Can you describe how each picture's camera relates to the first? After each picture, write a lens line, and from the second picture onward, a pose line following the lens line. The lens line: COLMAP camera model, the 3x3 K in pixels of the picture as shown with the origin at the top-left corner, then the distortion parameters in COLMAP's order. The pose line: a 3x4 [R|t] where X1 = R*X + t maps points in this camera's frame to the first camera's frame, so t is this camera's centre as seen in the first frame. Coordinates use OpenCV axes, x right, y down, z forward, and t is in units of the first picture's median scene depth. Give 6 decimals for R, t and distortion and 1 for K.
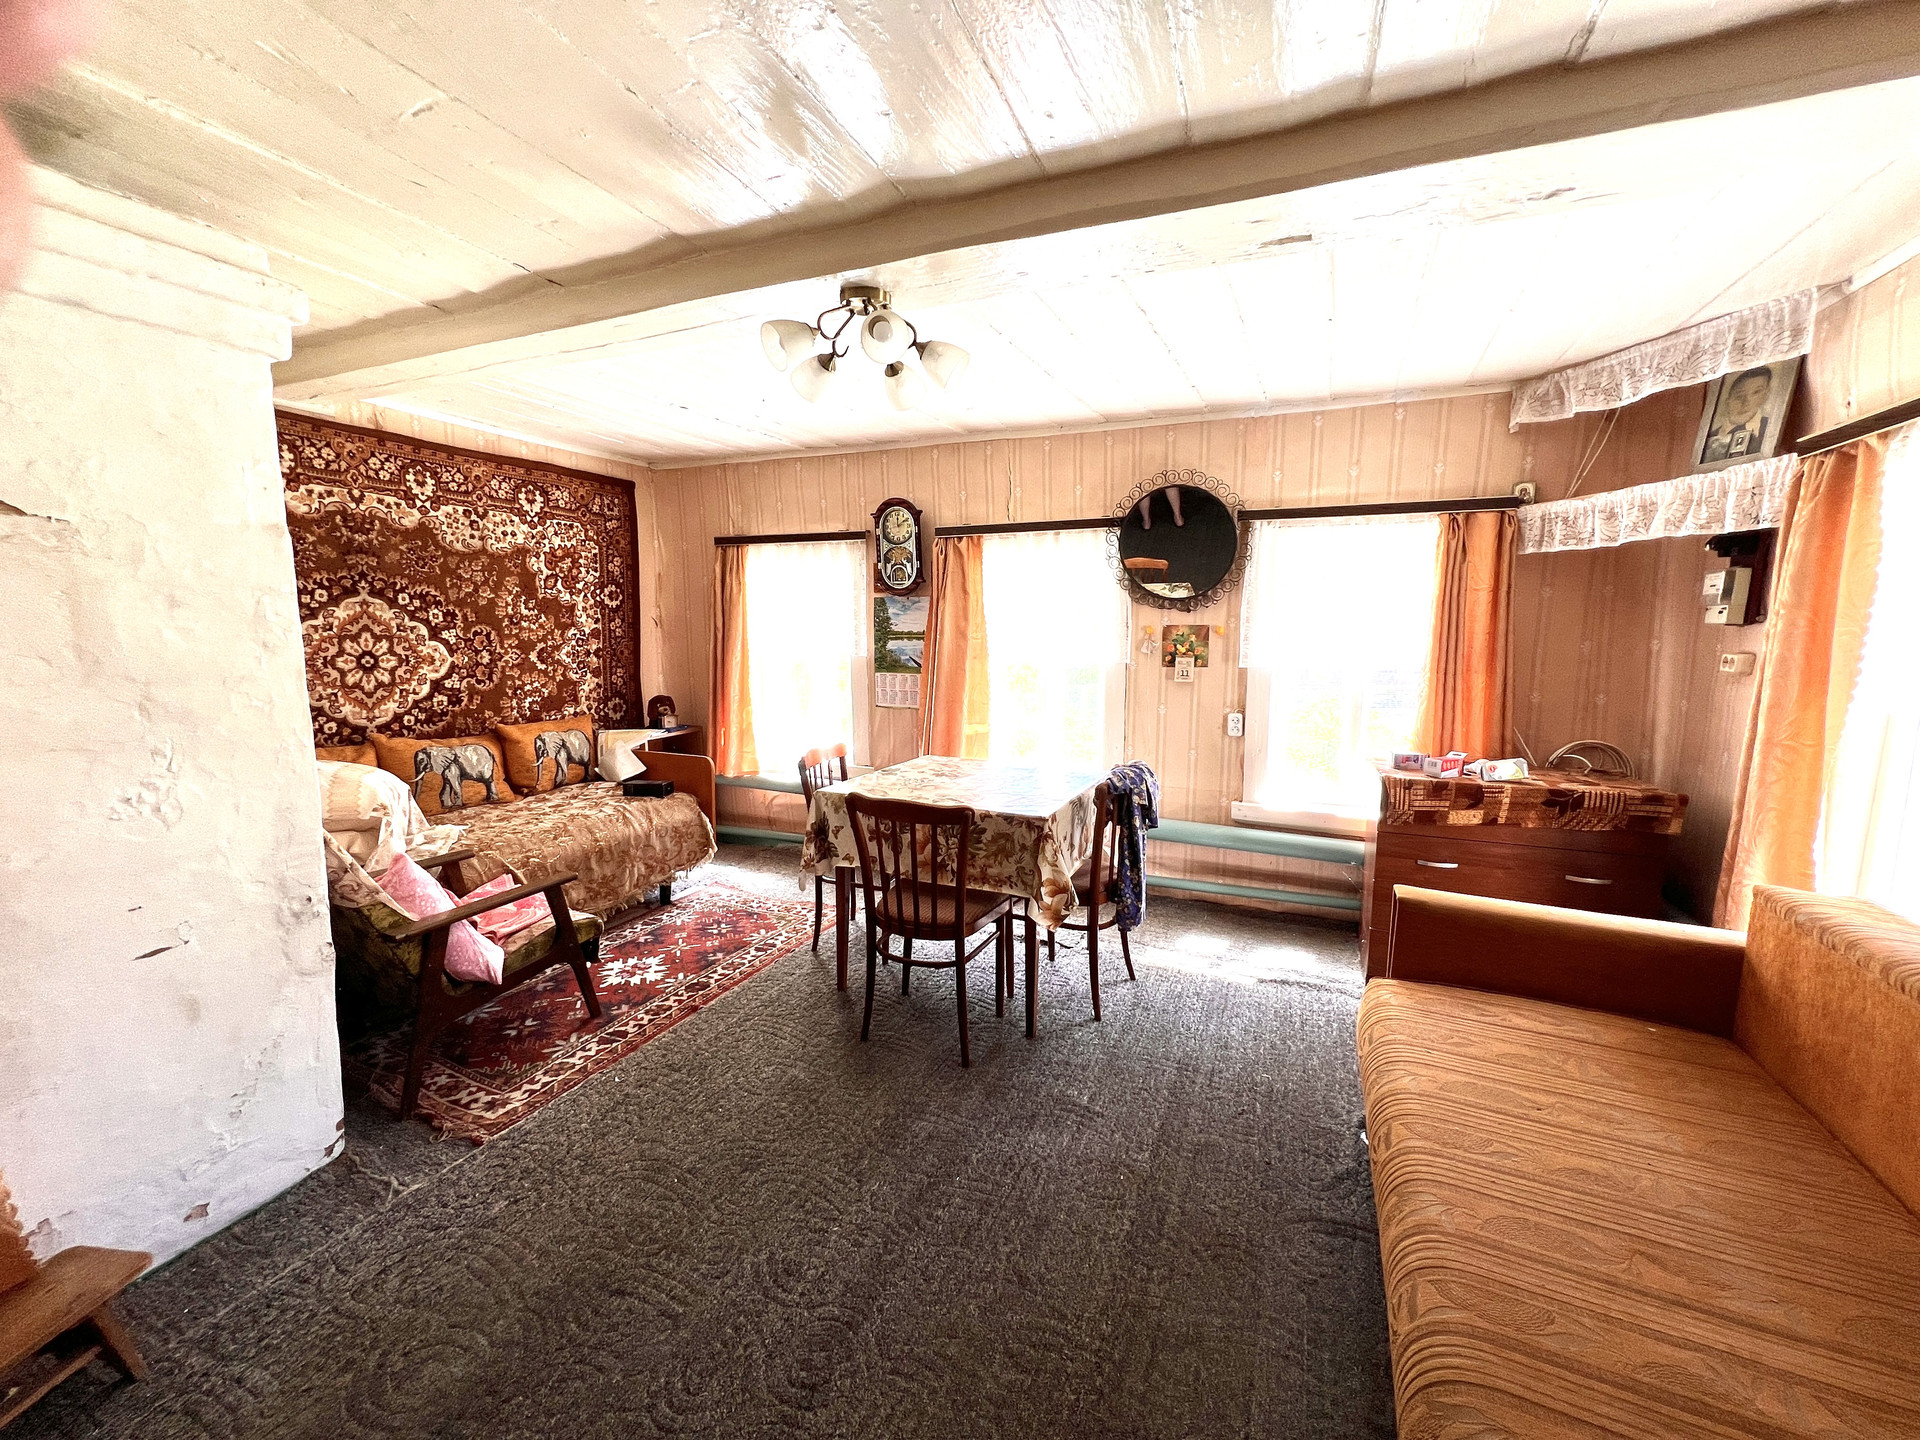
lens RADIAL K [[766.7, 0, 953.7], [0, 766.7, 712.6], [0, 0, 1]] dist [-0.000667, 0.000441]
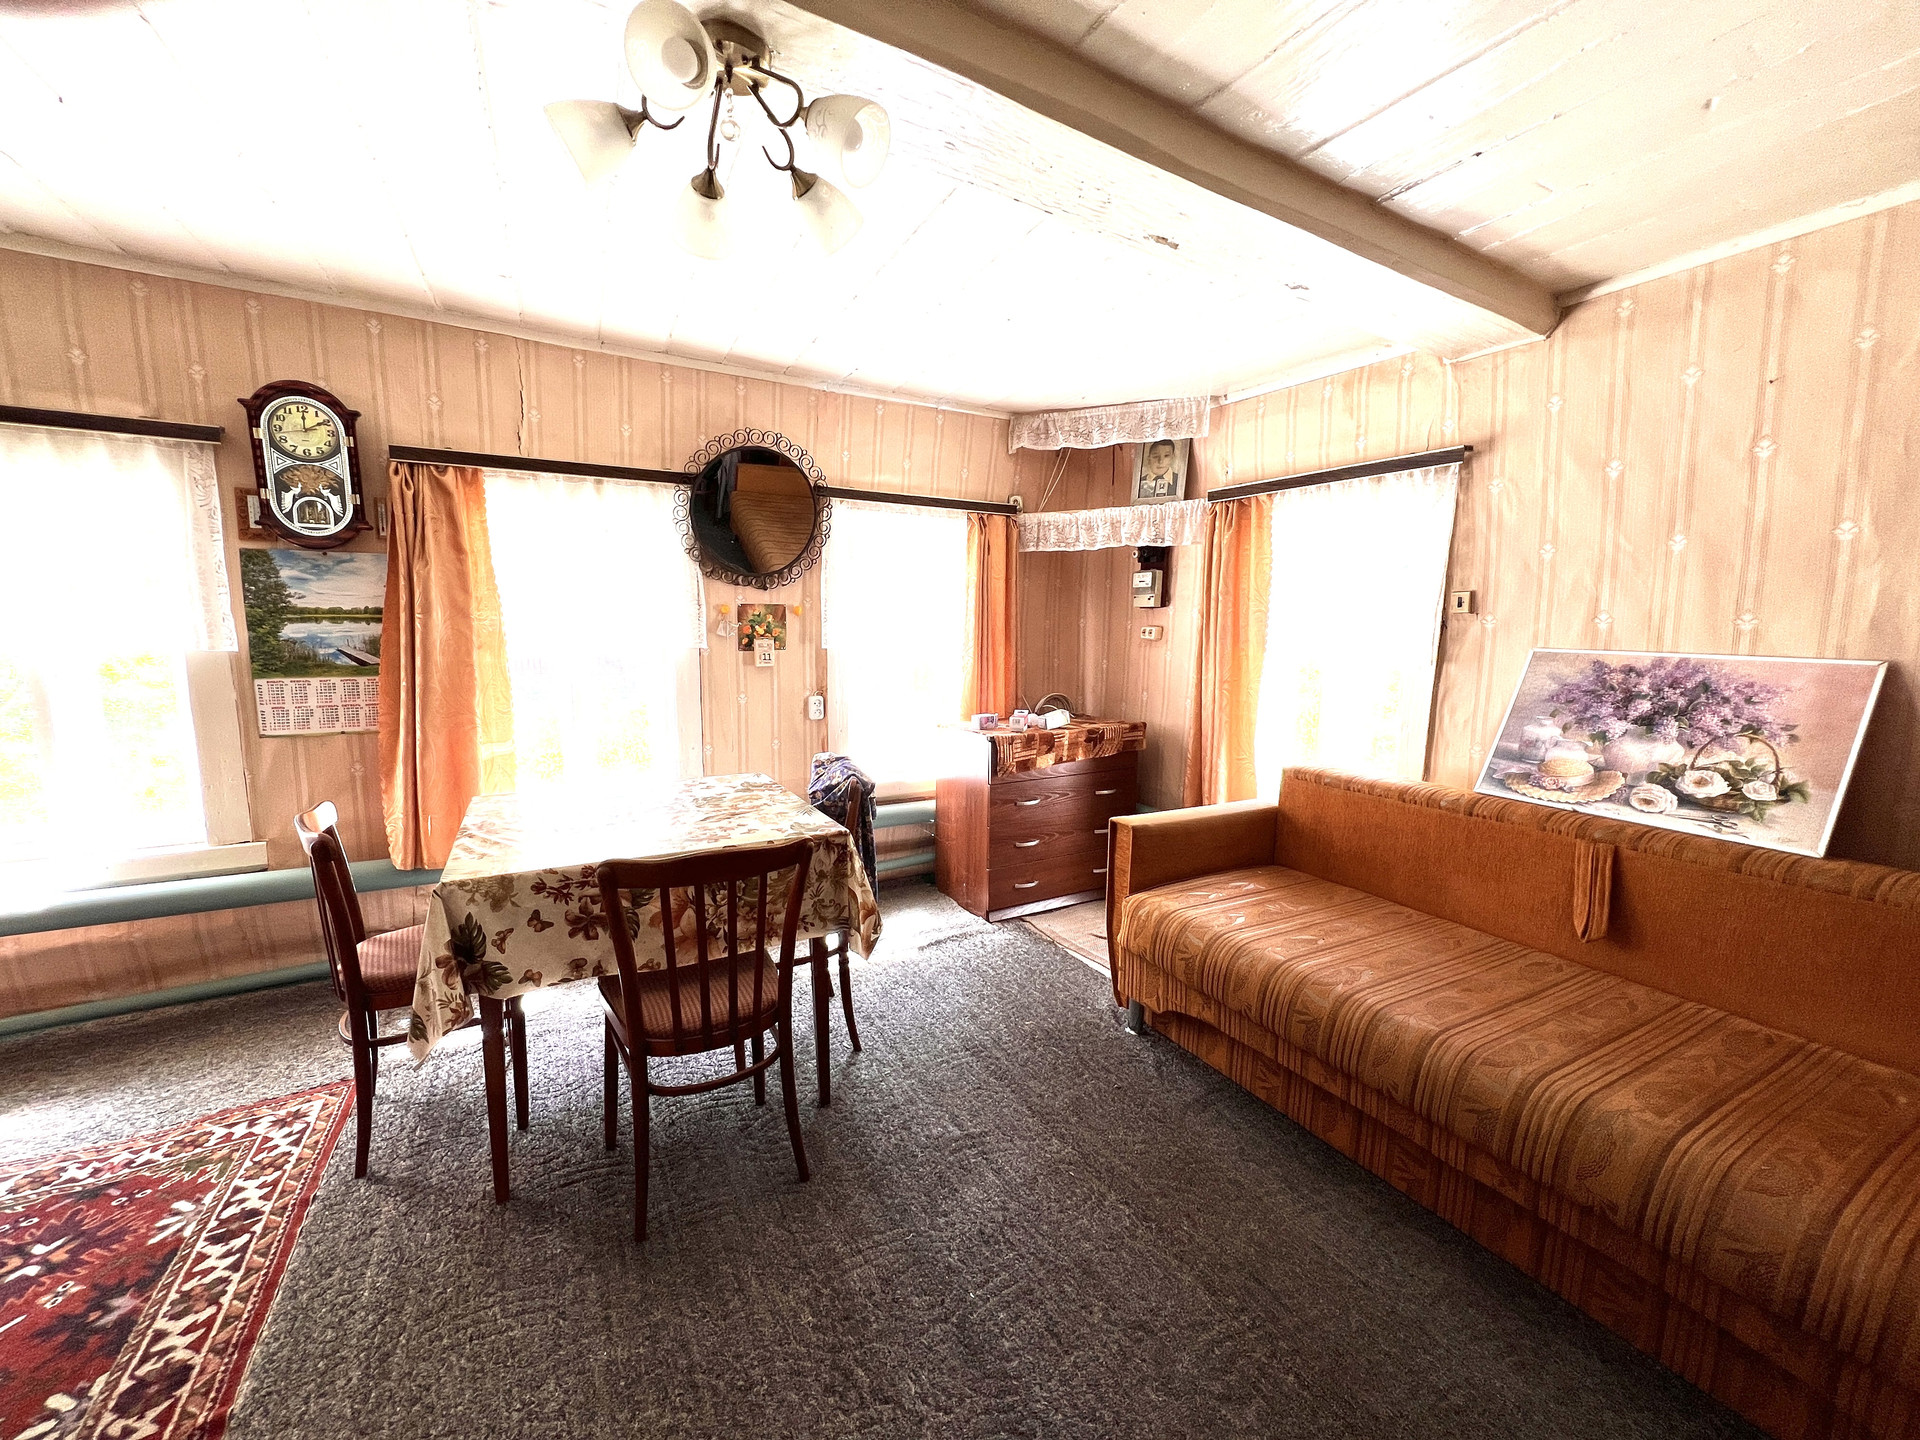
lens RADIAL K [[766.7, 0, 955.4], [0, 766.7, 713.2], [0, 0, 1]] dist [-0.000667, 0.000441]
pose [[0.592839, -0.096088, 0.799568, -0.338803], [0.085232, 0.994766, 0.056351, -0.018748], [-0.800798, 0.034742, 0.597926, 0.307502]]
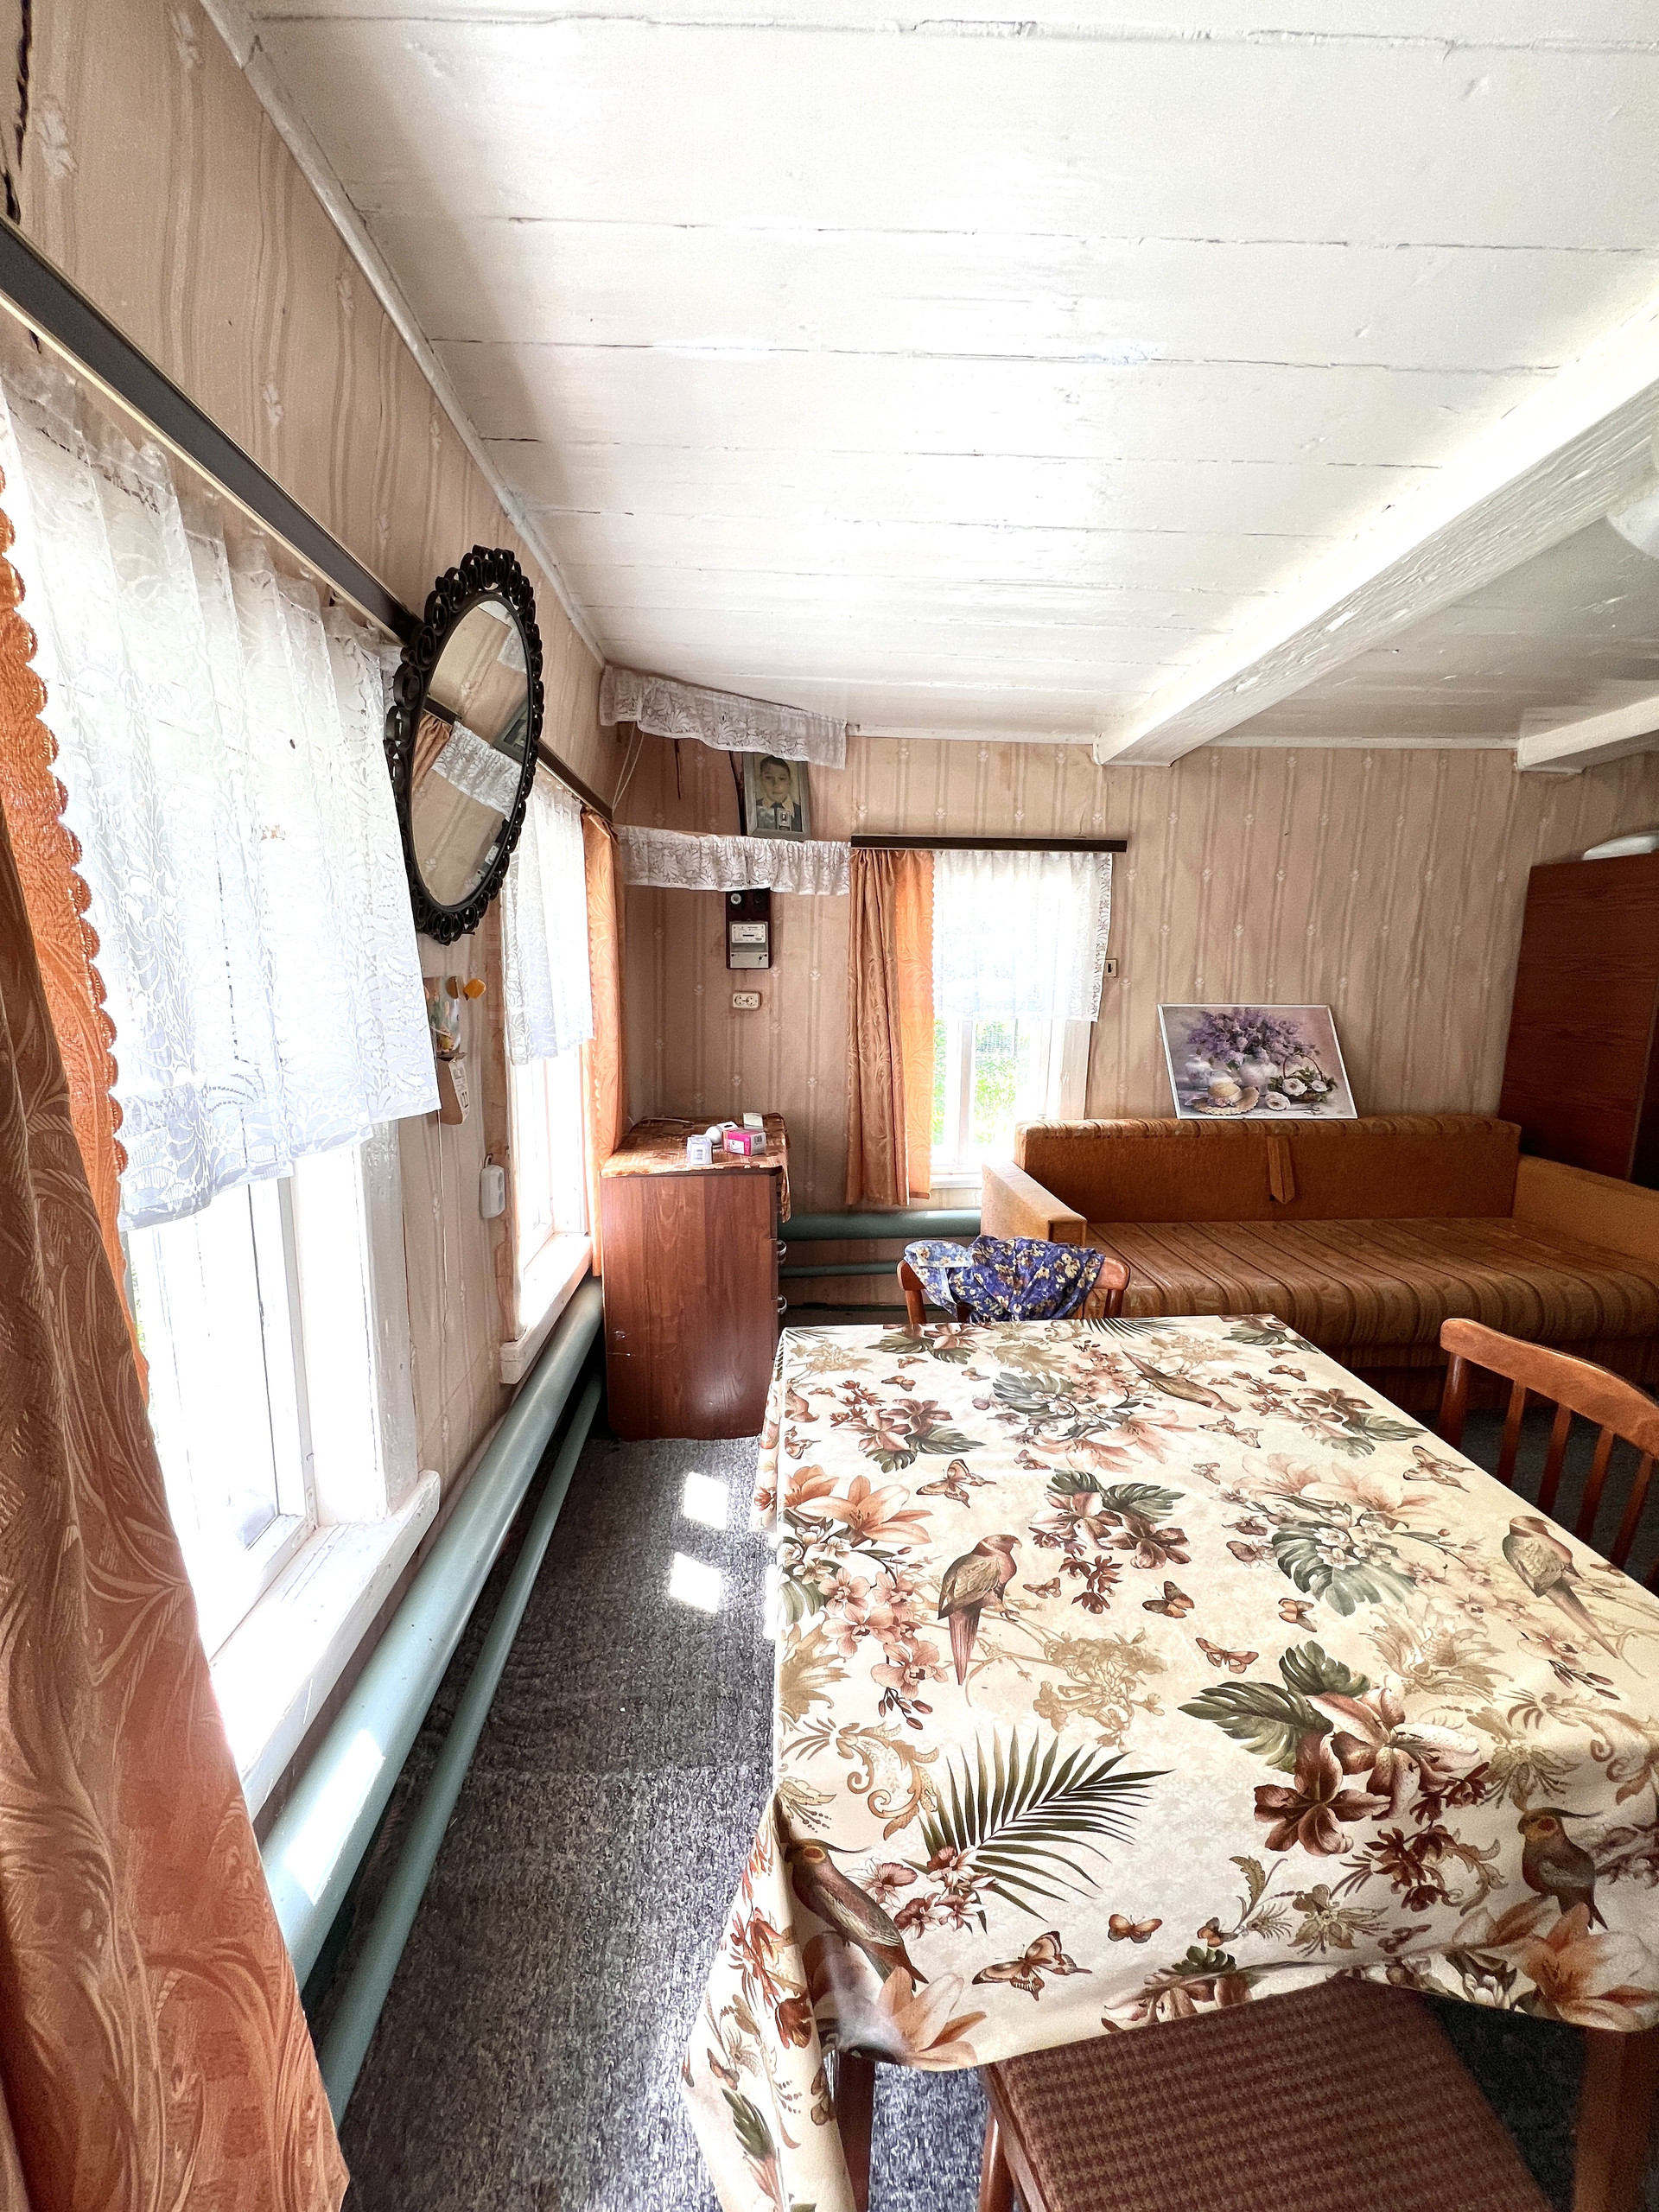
lens RADIAL K [[883.4, 0, 816.2], [0, 883.4, 1102.7], [0, 0, 1]] dist [-0.000667, 0.000441]
pose [[-0.468779, -0.143713, 0.871546, -0.204515], [0.096445, 0.972450, 0.212227, -0.145918], [-0.878035, 0.183543, -0.442003, 1.174912]]
